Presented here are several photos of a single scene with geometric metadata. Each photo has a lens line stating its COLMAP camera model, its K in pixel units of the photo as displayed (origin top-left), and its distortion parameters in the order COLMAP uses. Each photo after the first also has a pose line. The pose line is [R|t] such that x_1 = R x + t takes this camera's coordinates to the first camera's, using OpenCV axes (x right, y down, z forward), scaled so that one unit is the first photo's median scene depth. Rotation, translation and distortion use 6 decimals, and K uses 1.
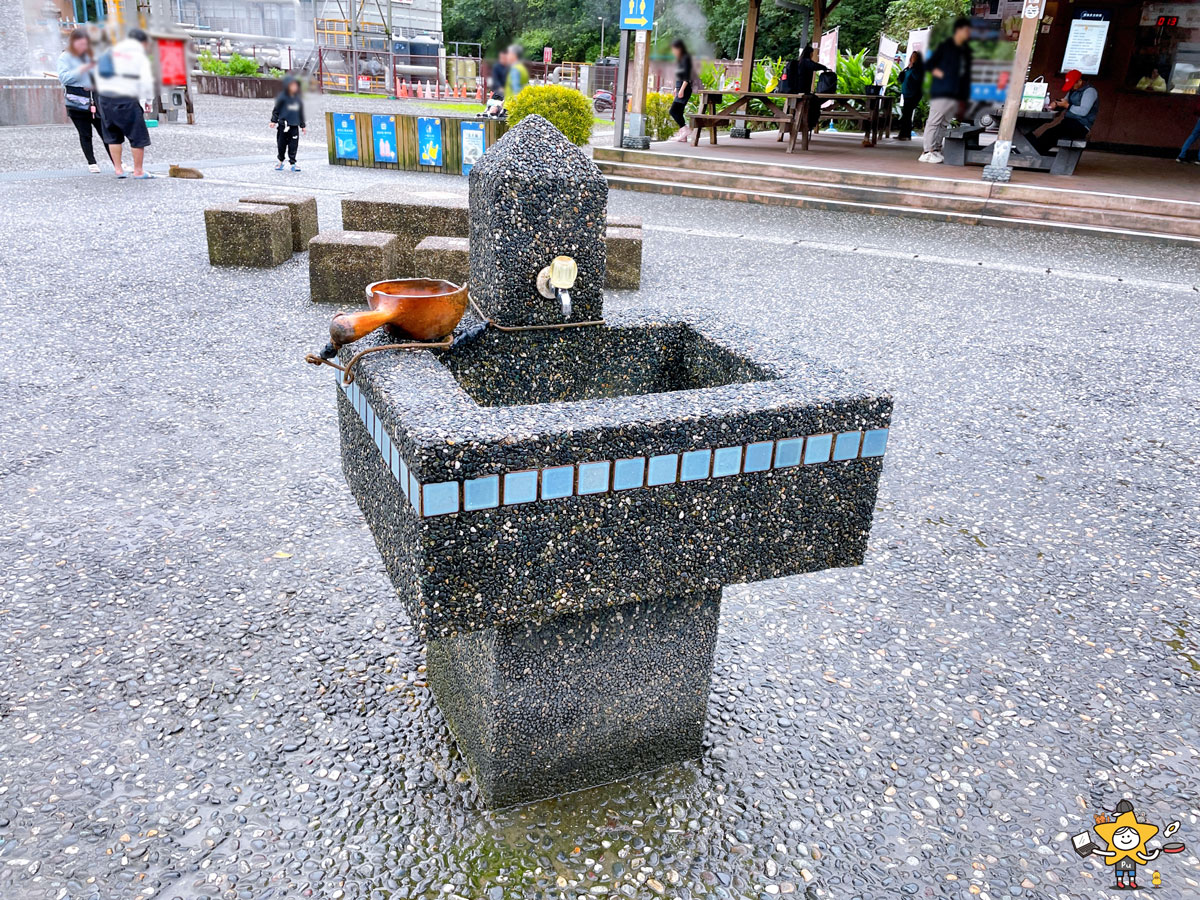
lens RADIAL K [[928.2, 0, 600.0], [0, 928.2, 450.0], [0, 0, 1]] dist [0.120014, -0.140392]
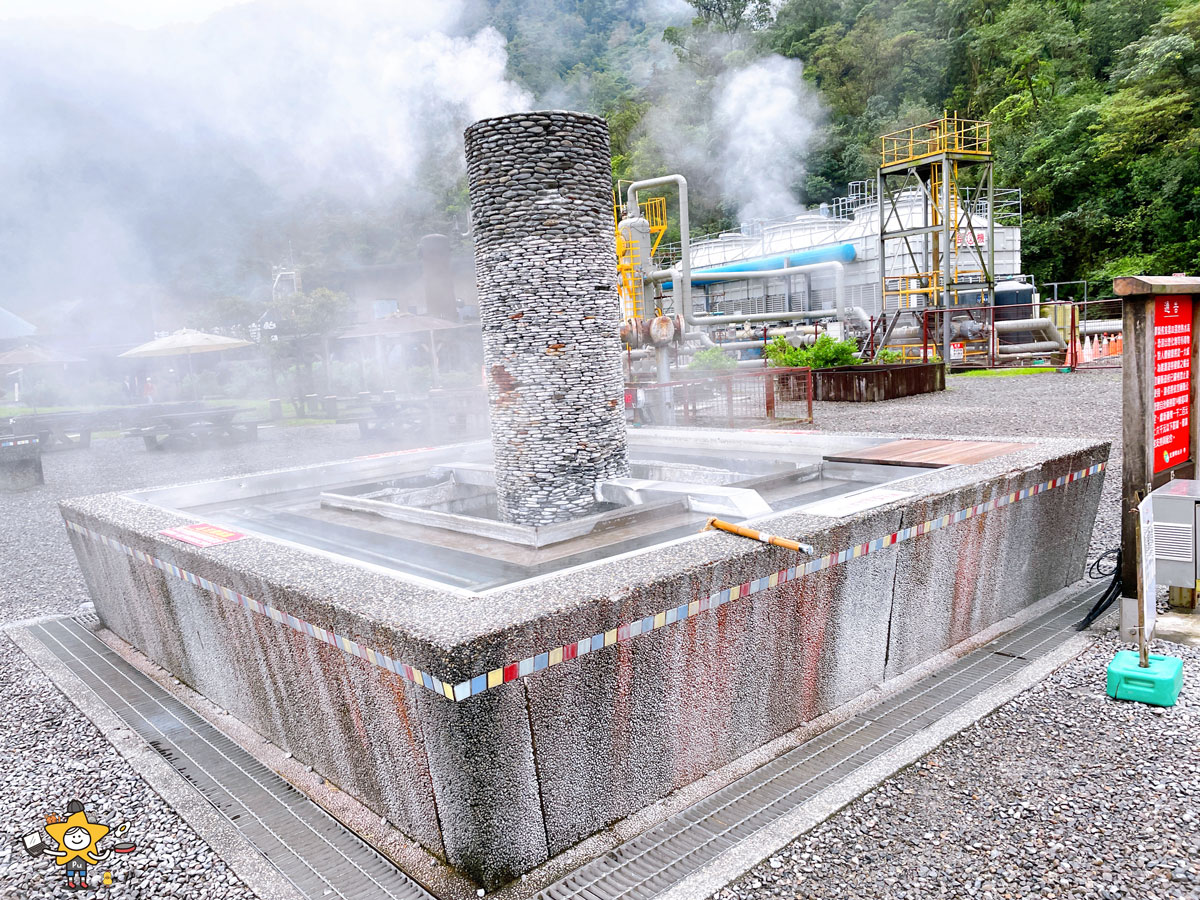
lens RADIAL K [[928.2, 0, 600.0], [0, 928.2, 450.0], [0, 0, 1]] dist [0.120014, -0.140392]
pose [[0.903797, -0.062160, -0.423424, -0.196093], [-0.049105, 0.967799, -0.246890, -0.133556], [0.425136, 0.243930, 0.871641, 0.301395]]
